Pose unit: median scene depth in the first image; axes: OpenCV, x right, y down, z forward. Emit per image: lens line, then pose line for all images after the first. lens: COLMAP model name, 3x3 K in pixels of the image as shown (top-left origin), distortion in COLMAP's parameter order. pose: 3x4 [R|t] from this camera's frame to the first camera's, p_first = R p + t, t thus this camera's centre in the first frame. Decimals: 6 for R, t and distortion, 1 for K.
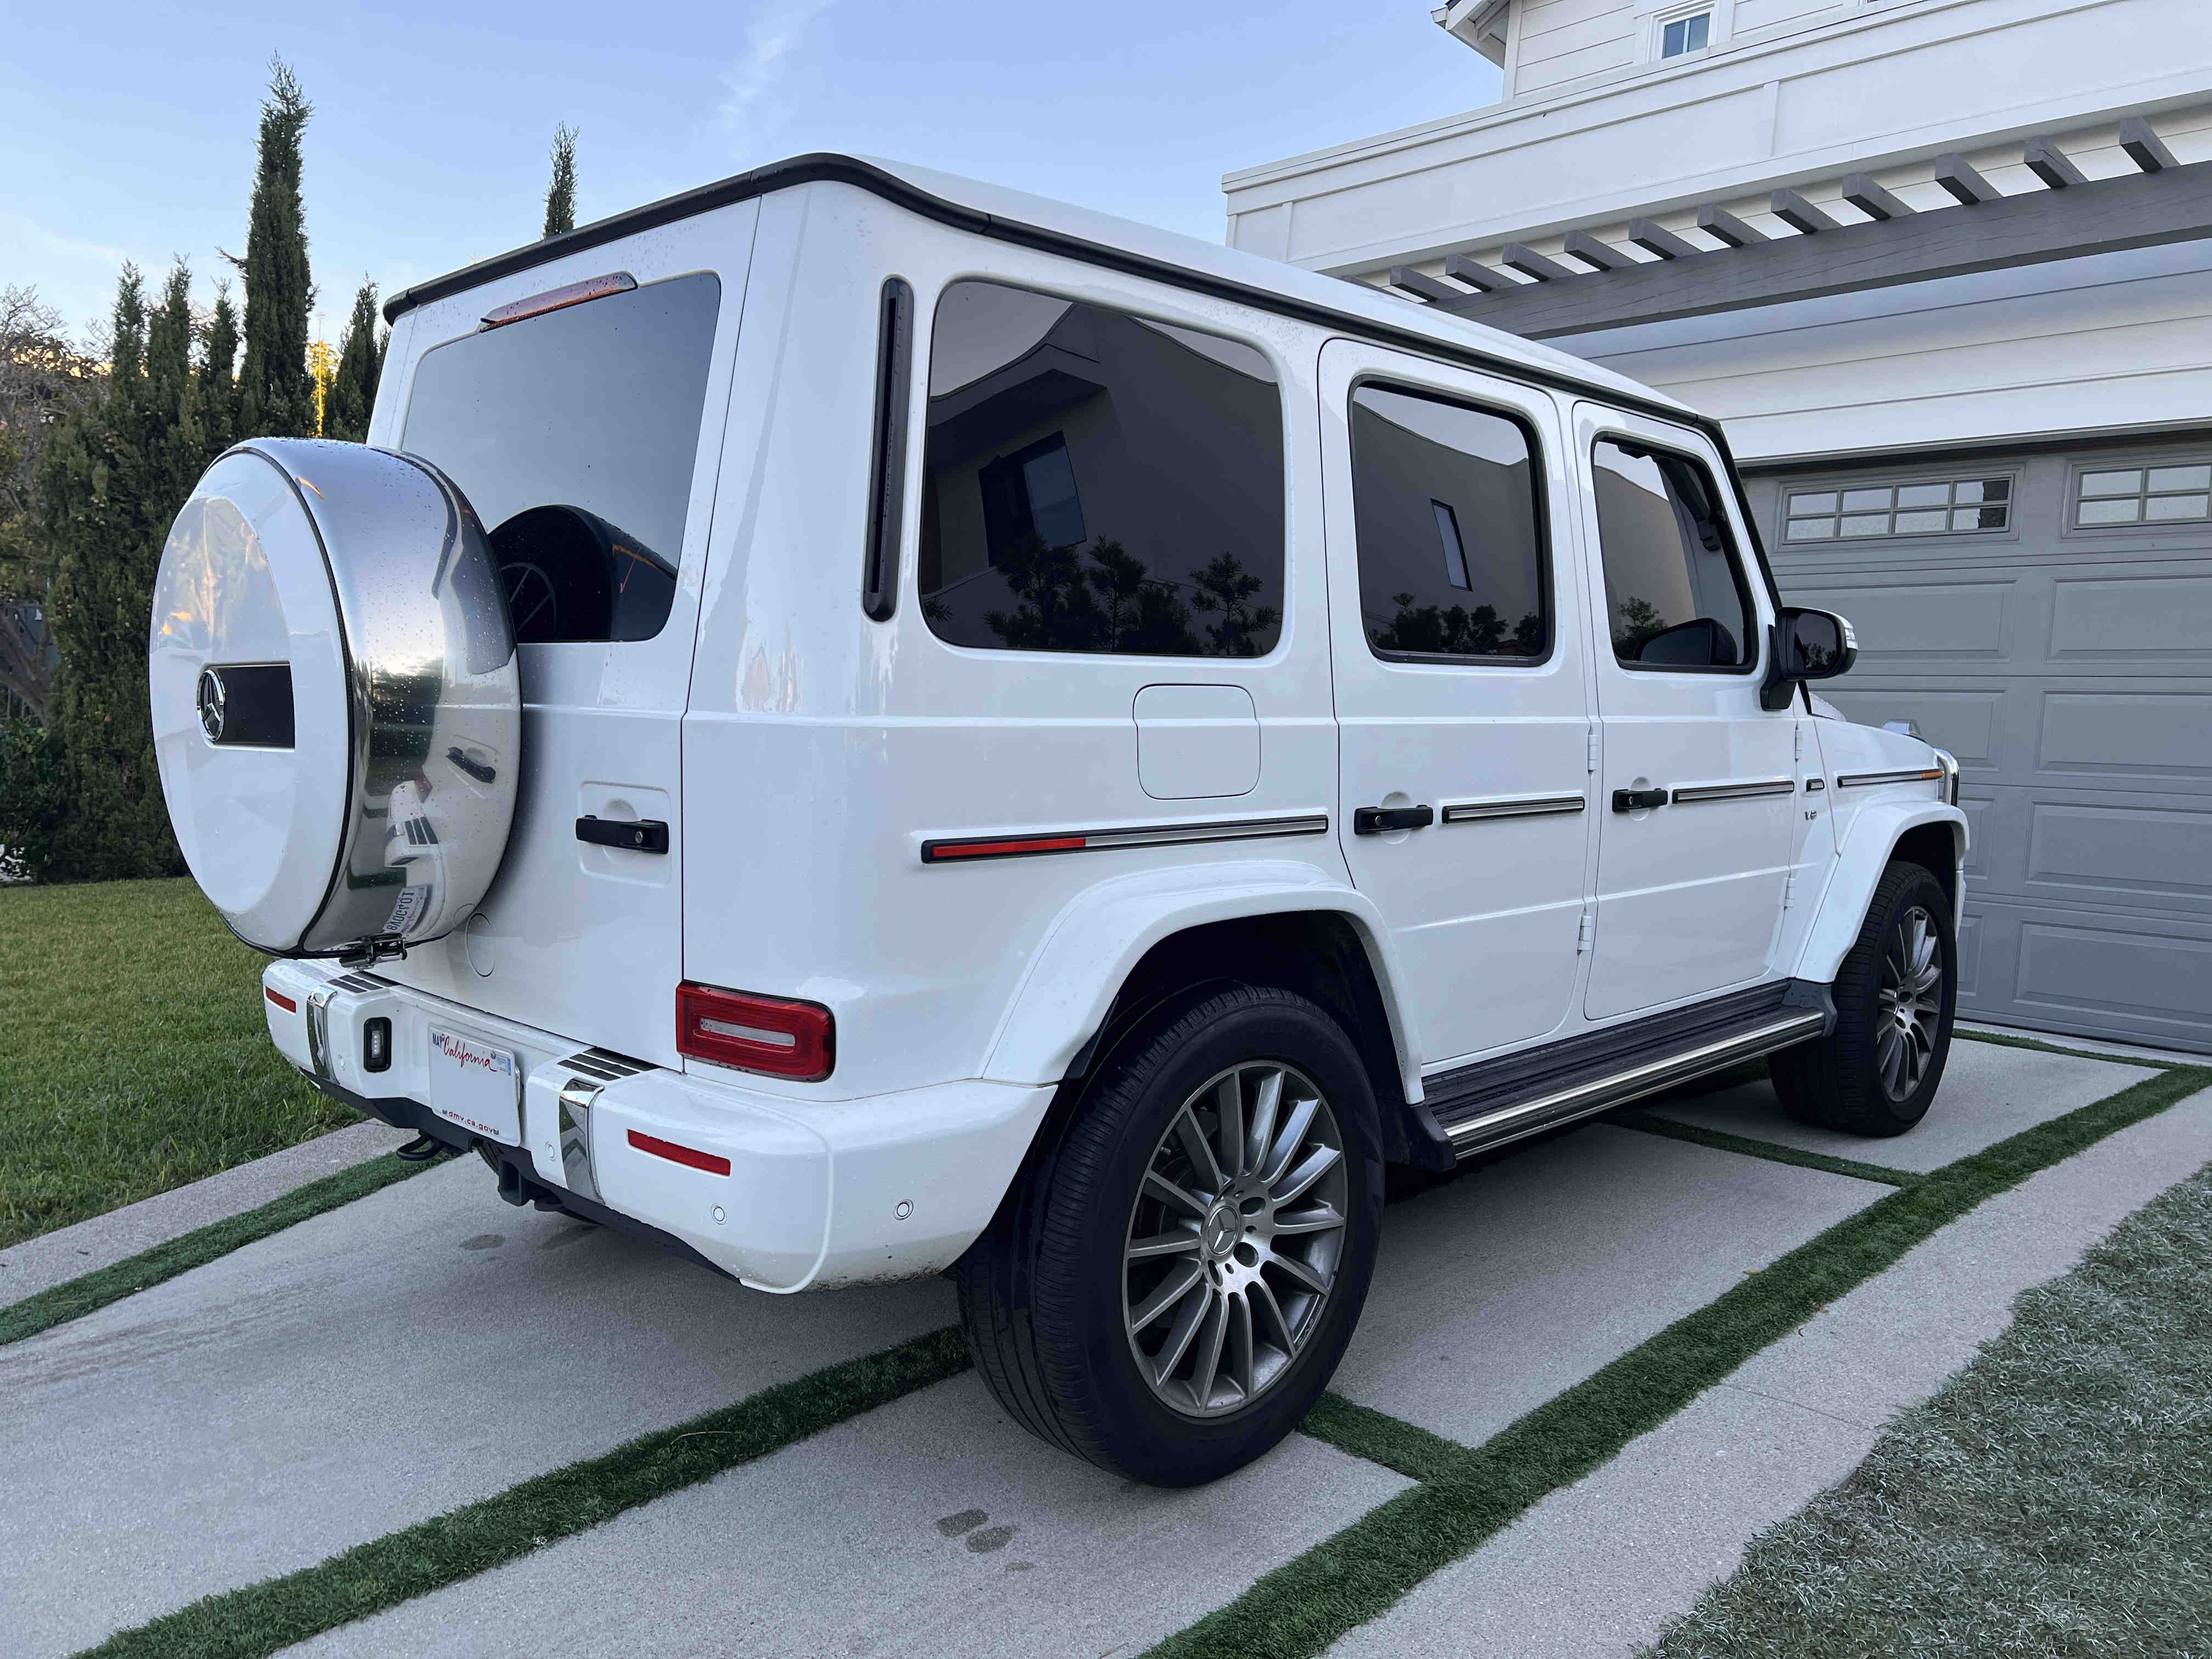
lens RADIAL K [[1658.8, 0, 1106.0], [0, 1658.8, 829.5], [0, 0, 1]] dist [0.003733, 0.004018]
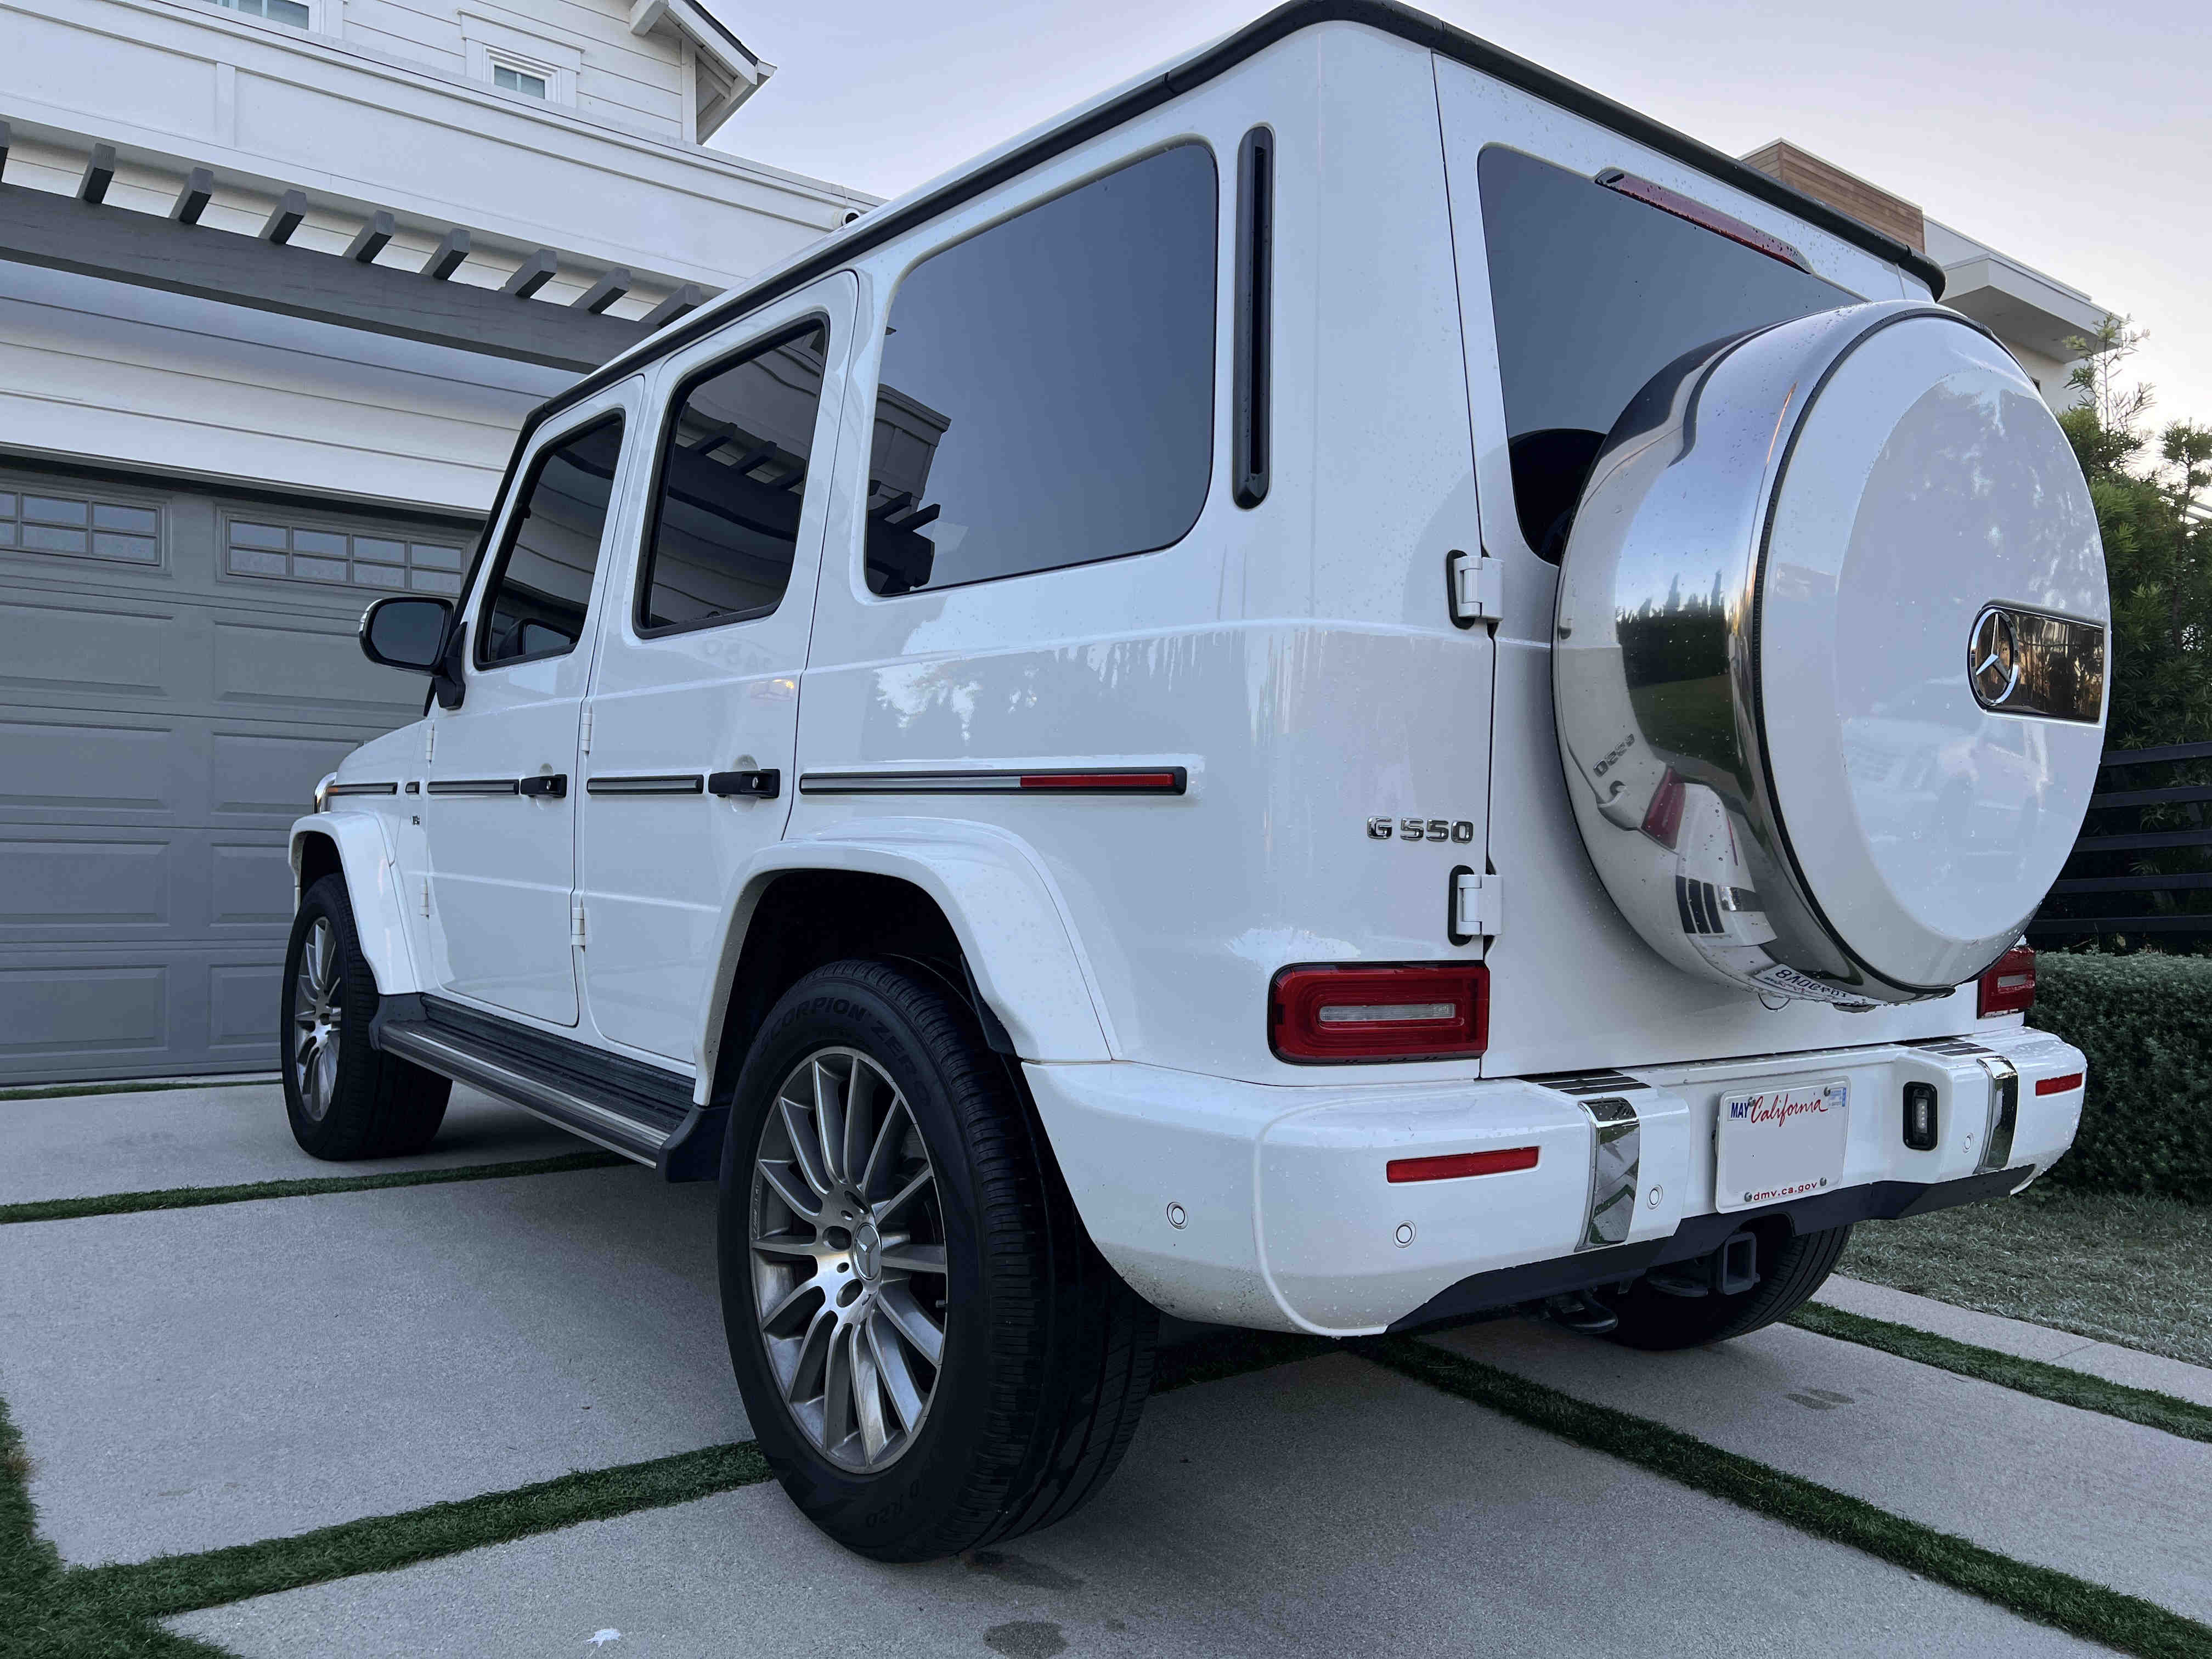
lens RADIAL K [[1658.8, 0, 1106.0], [0, 1658.8, 829.5], [0, 0, 1]] dist [0.003733, 0.004018]
pose [[0.123807, -0.001631, 0.992305, -0.603360], [0.039202, 0.999226, -0.003249, -0.003040], [-0.991532, 0.039303, 0.123775, 0.608240]]
